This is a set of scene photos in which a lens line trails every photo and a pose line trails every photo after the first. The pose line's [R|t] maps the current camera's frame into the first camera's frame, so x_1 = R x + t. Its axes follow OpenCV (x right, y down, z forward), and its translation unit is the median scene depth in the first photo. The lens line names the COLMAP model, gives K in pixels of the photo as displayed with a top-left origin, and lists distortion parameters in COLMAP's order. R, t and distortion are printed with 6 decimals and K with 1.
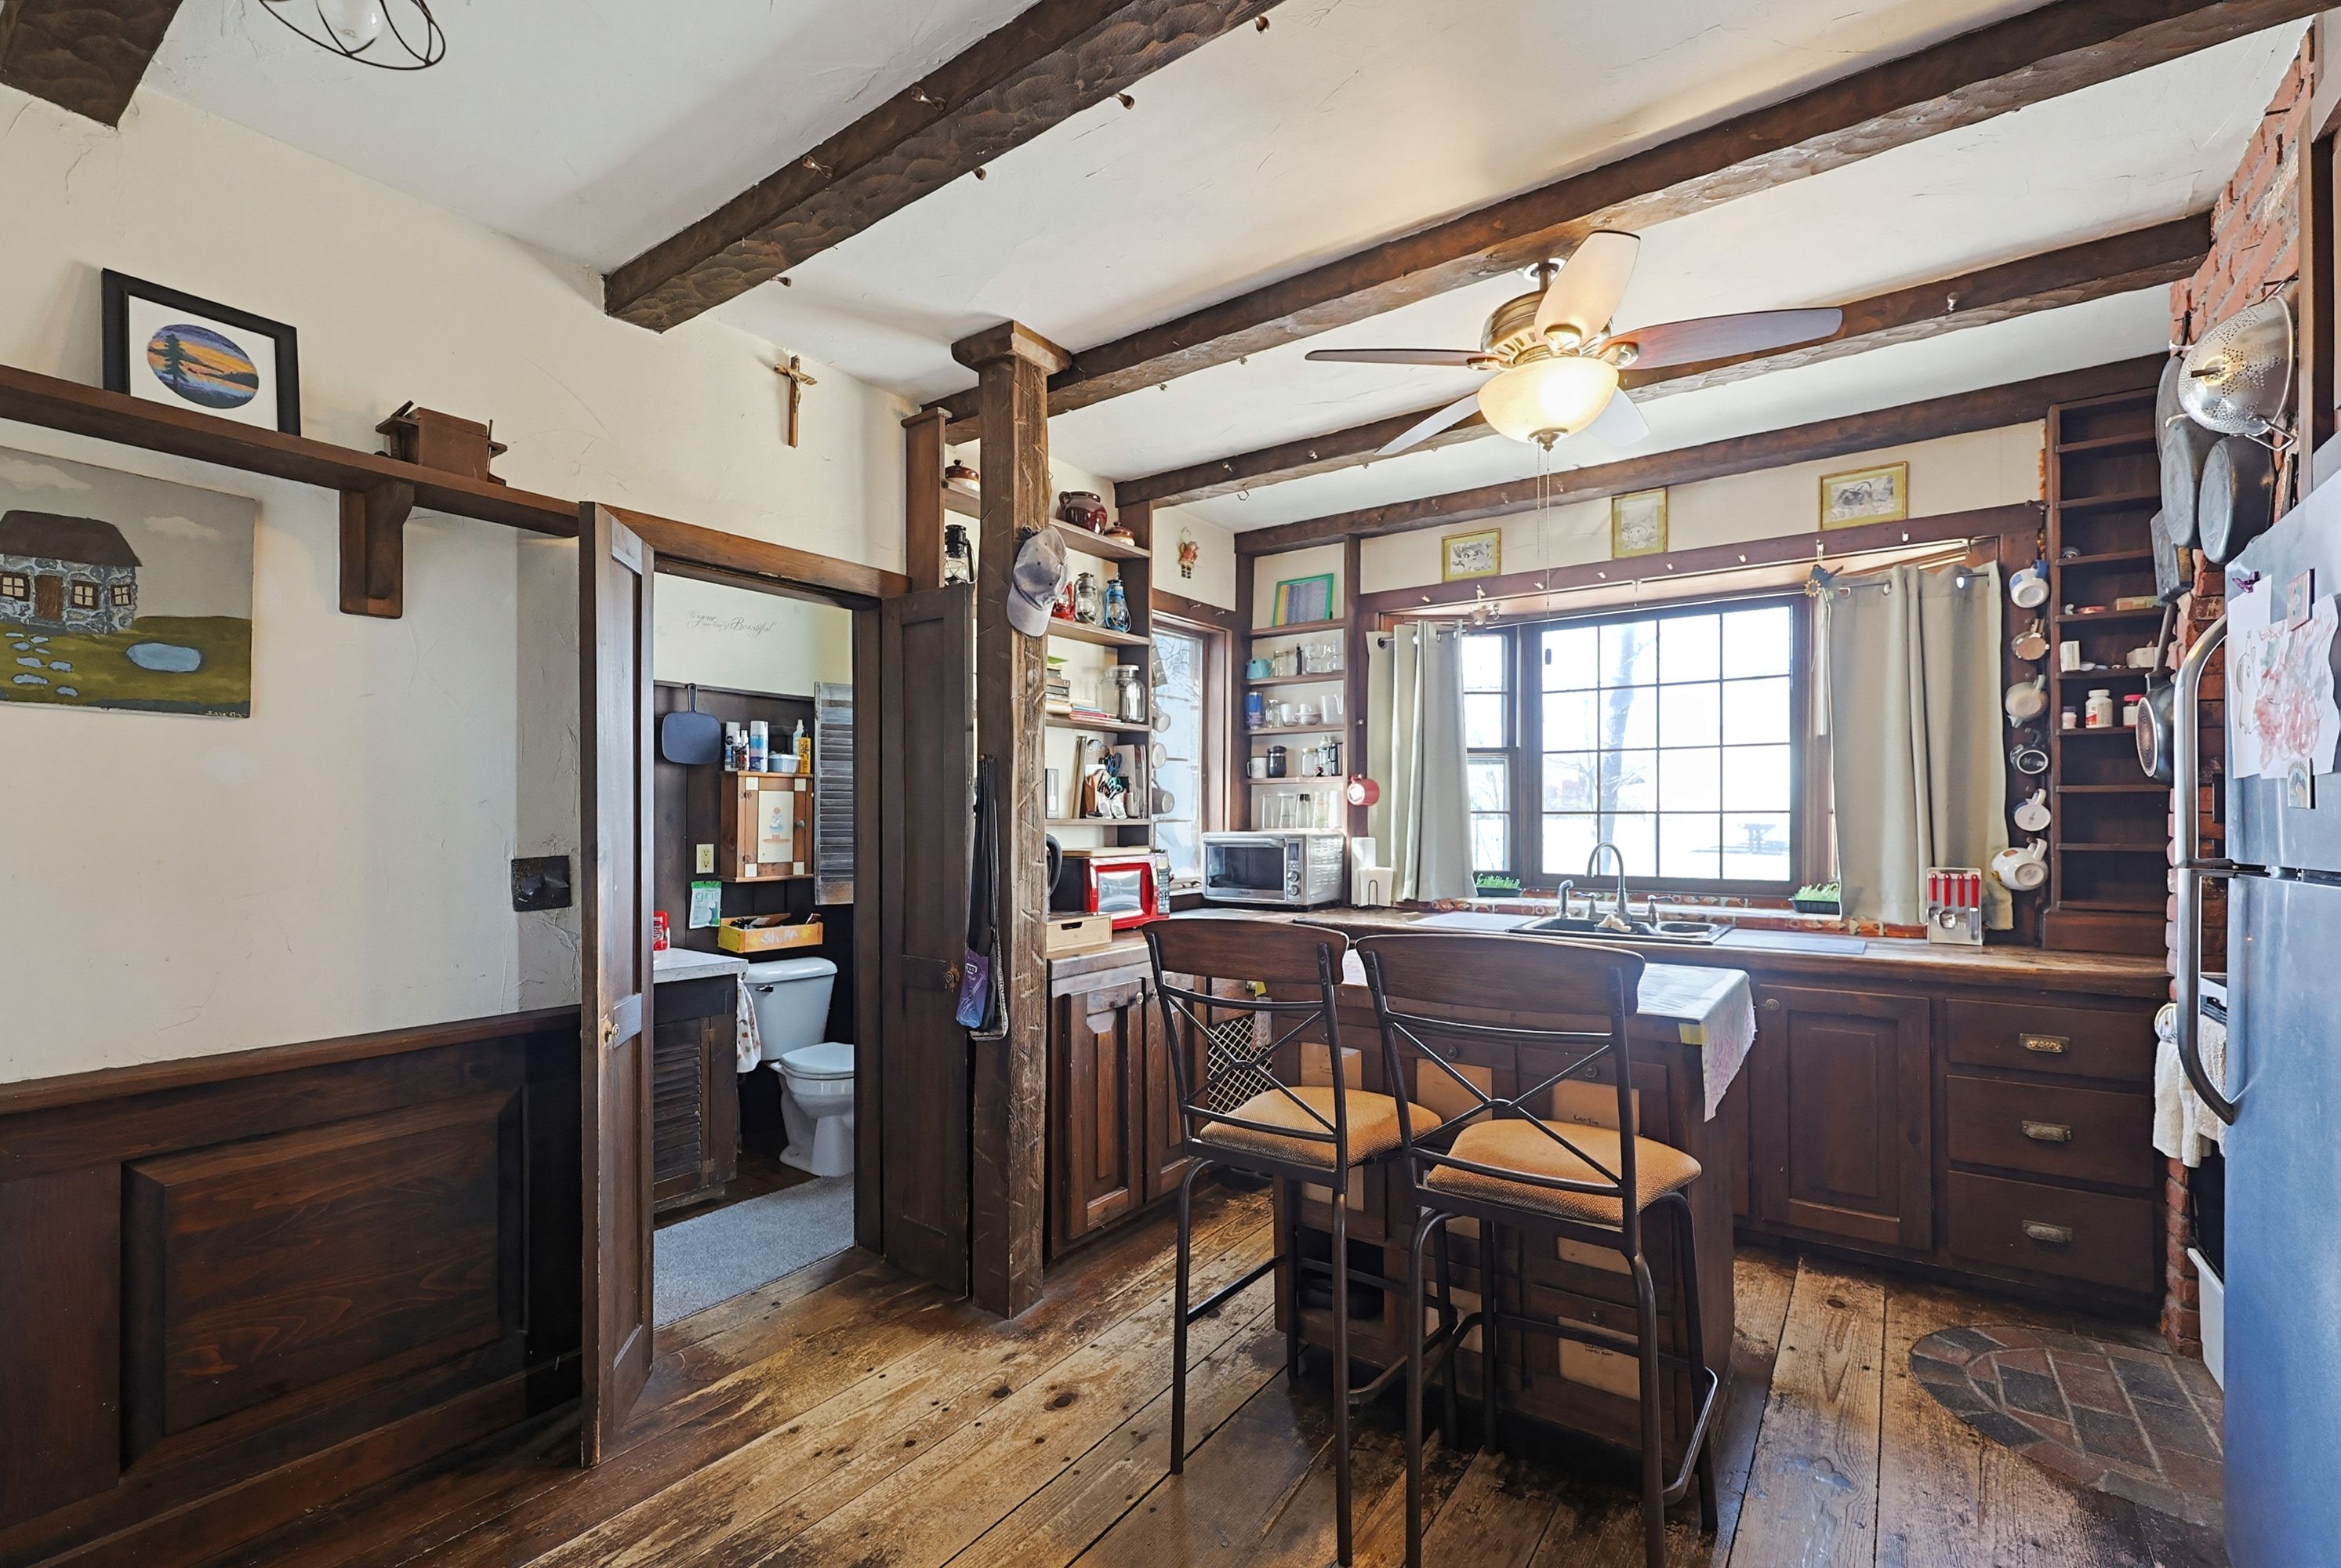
lens RADIAL K [[1013.2, 0, 1170.5], [0, 1013.2, 784.0], [0, 0, 1]] dist [0.001568, 0.000181]
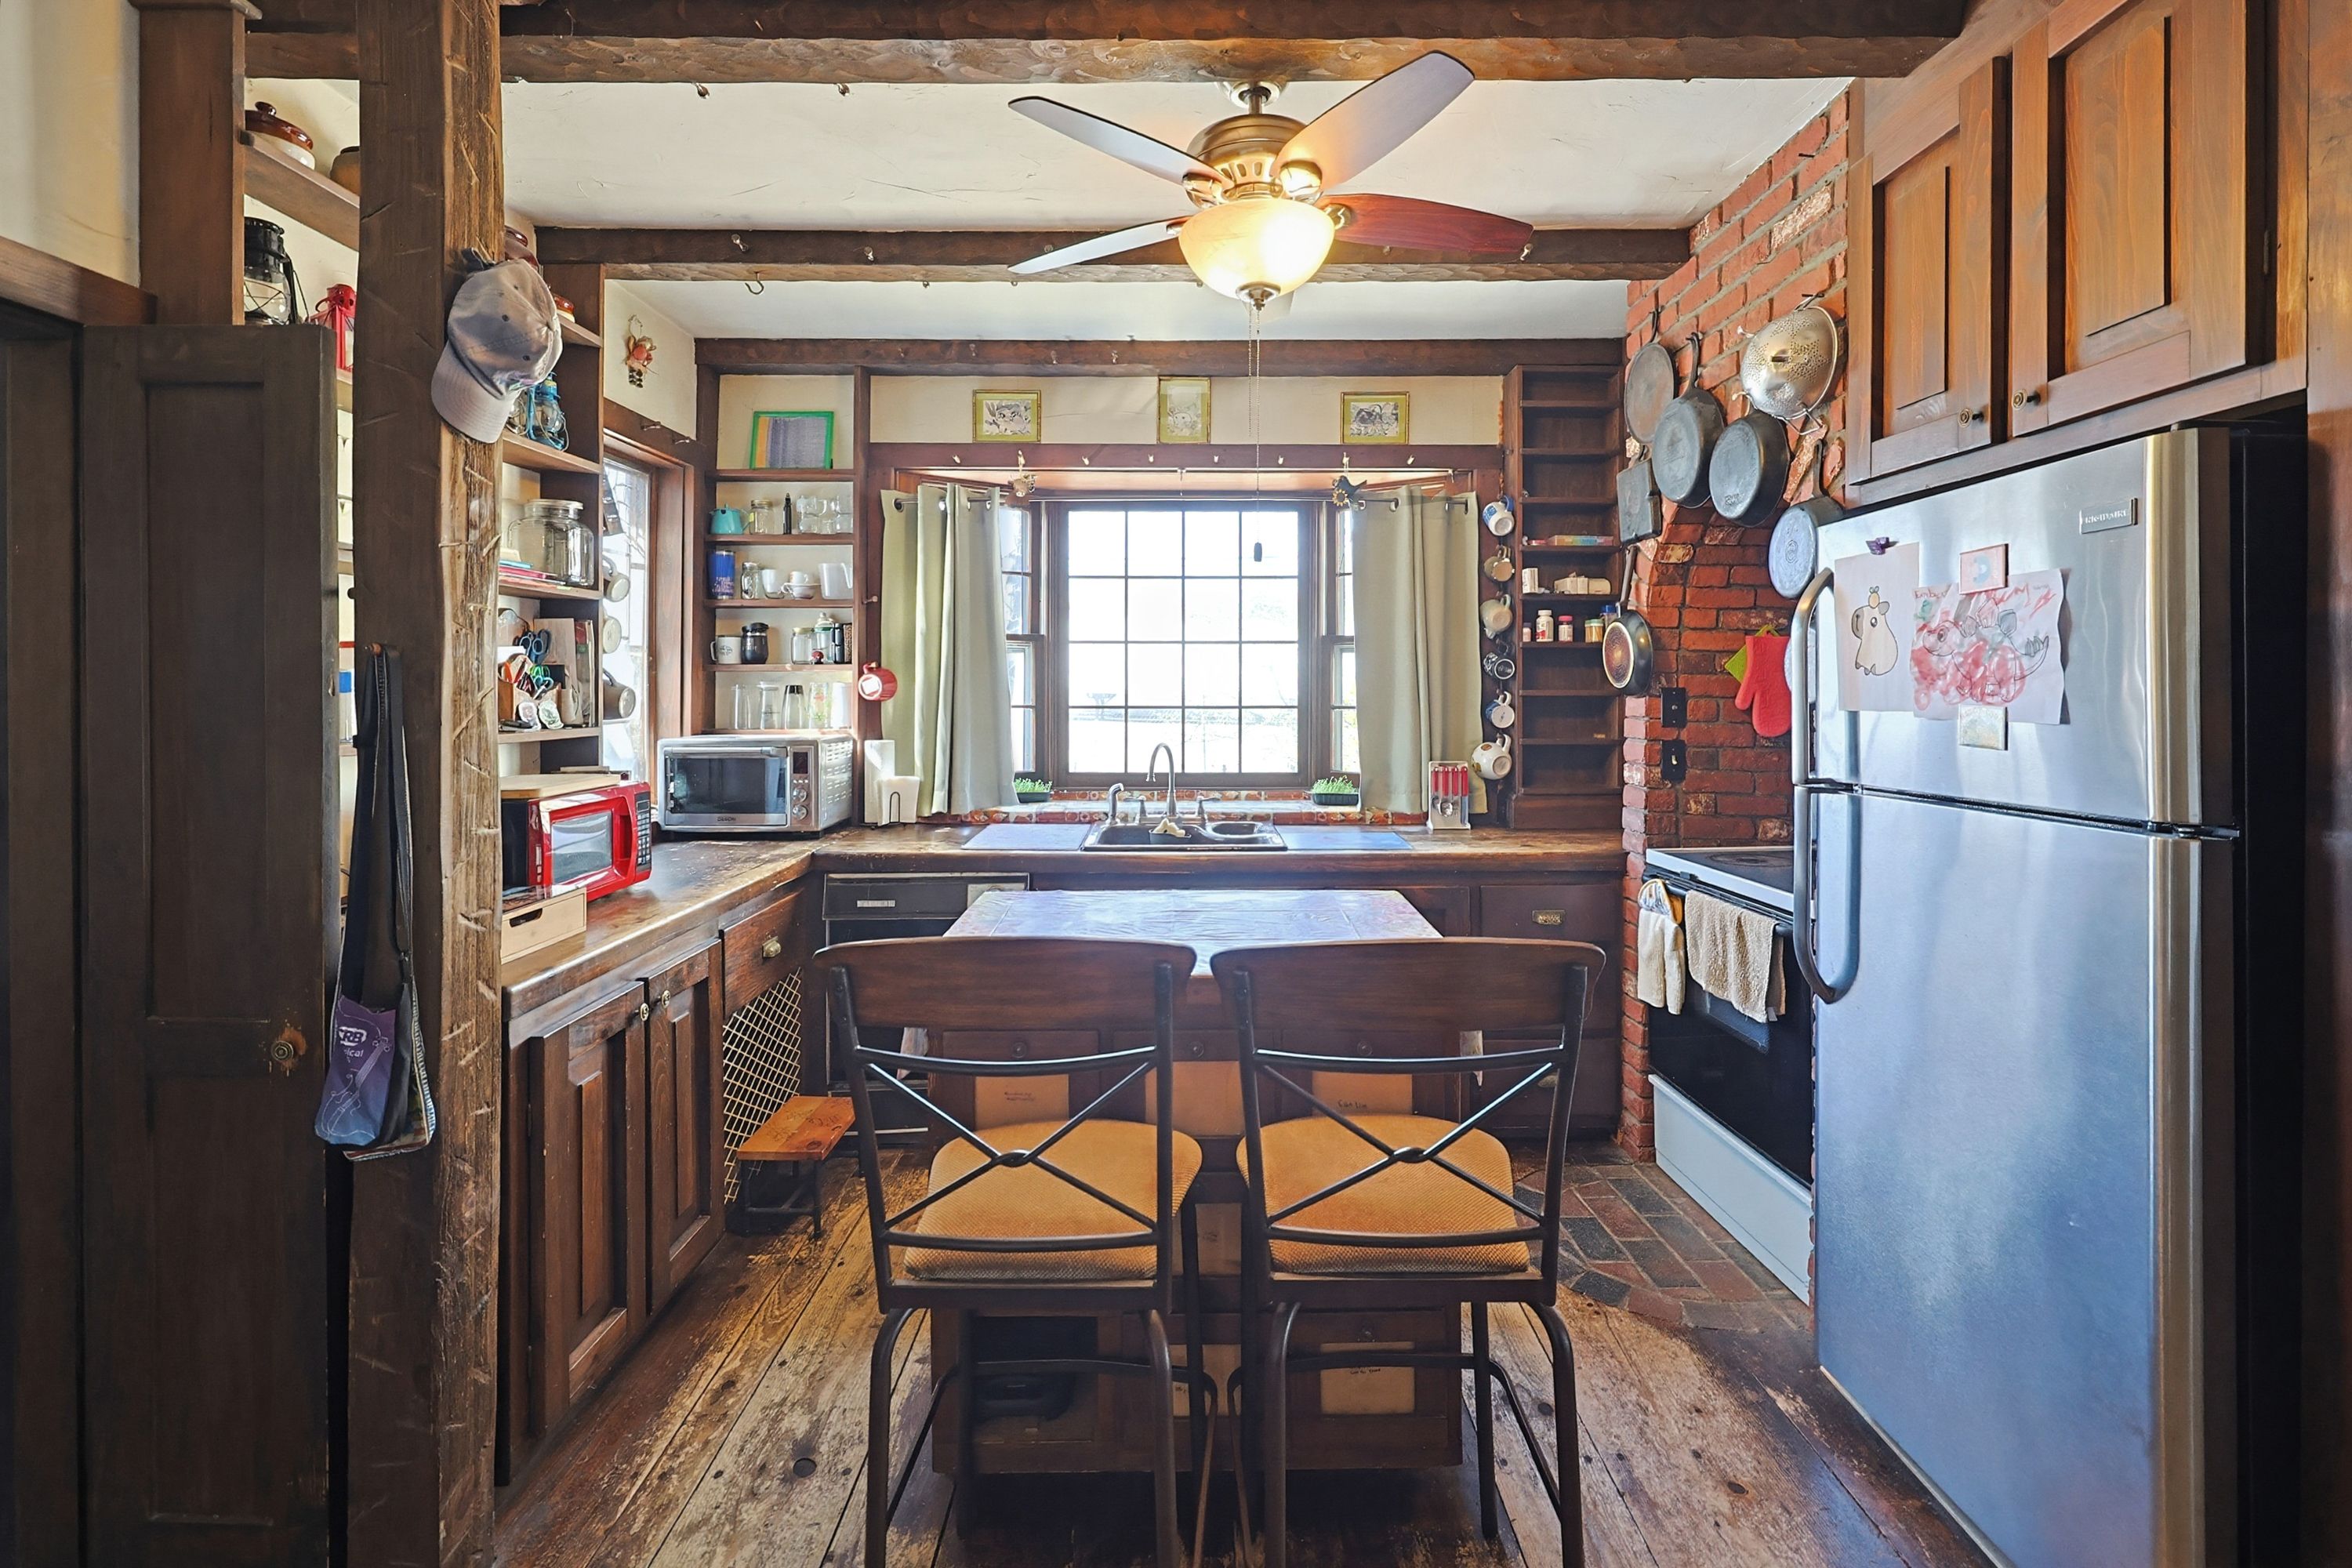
lens RADIAL K [[1027.2, 0, 1180.1], [0, 1027.2, 671.5], [0, 0, 1]] dist [0.000752, 0.000244]
pose [[0.809697, 0.008258, 0.586790, -0.119486], [-0.020243, 0.999699, 0.013864, -0.022743], [-0.586498, -0.023104, 0.809621, 0.216411]]
